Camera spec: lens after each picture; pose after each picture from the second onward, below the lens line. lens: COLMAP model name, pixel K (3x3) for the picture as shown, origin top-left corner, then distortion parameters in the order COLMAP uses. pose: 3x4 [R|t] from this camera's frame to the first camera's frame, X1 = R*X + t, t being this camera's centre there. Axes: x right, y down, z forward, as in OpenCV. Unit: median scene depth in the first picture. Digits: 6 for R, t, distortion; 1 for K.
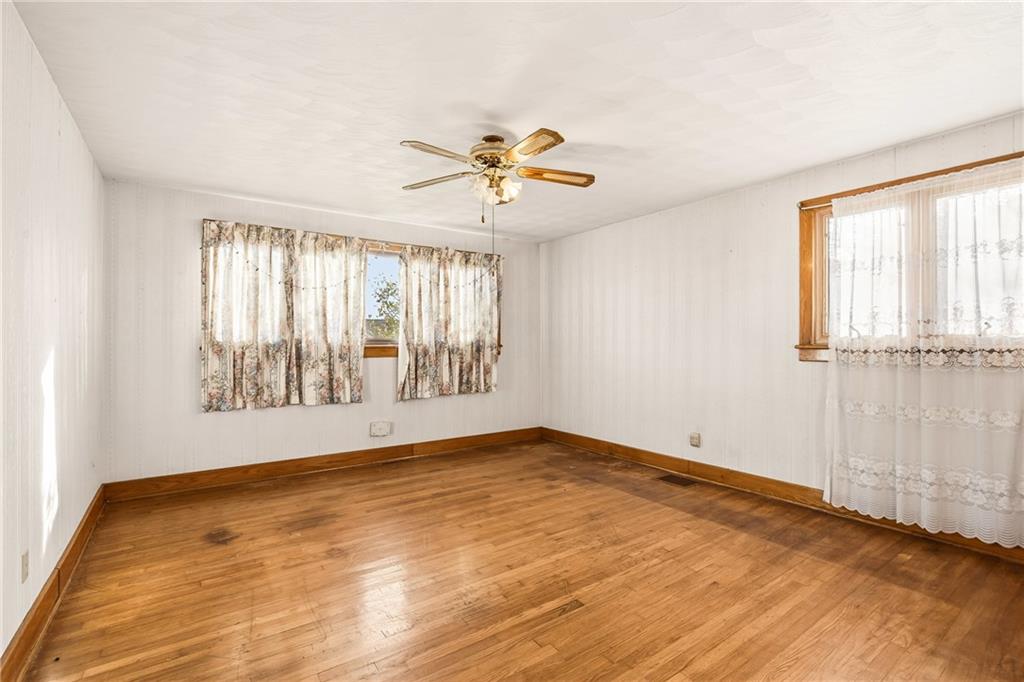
lens RADIAL K [[488.8, 0, 513.0], [0, 488.8, 340.8], [0, 0, 1]] dist [-0.023730, -0.000221]
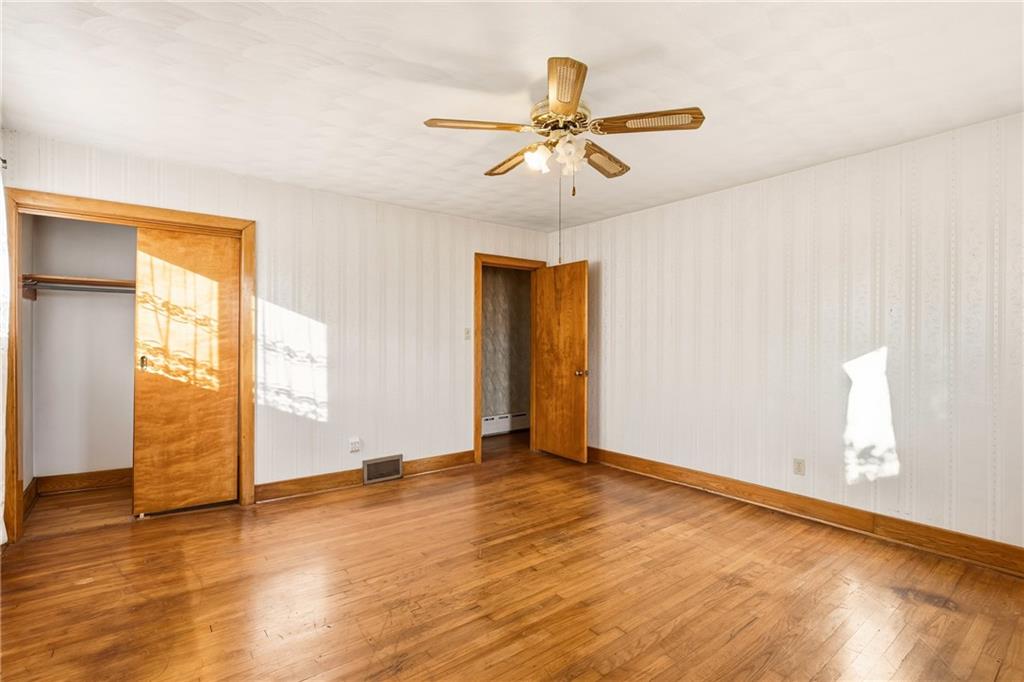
lens RADIAL K [[488.8, 0, 515.0], [0, 488.8, 339.9], [0, 0, 1]] dist [-0.023730, -0.000221]
pose [[-0.998899, -0.002175, -0.046855, 0.074160], [-0.002345, 0.999991, 0.003582, 0.003449], [0.046847, 0.003688, -0.998895, 1.890188]]
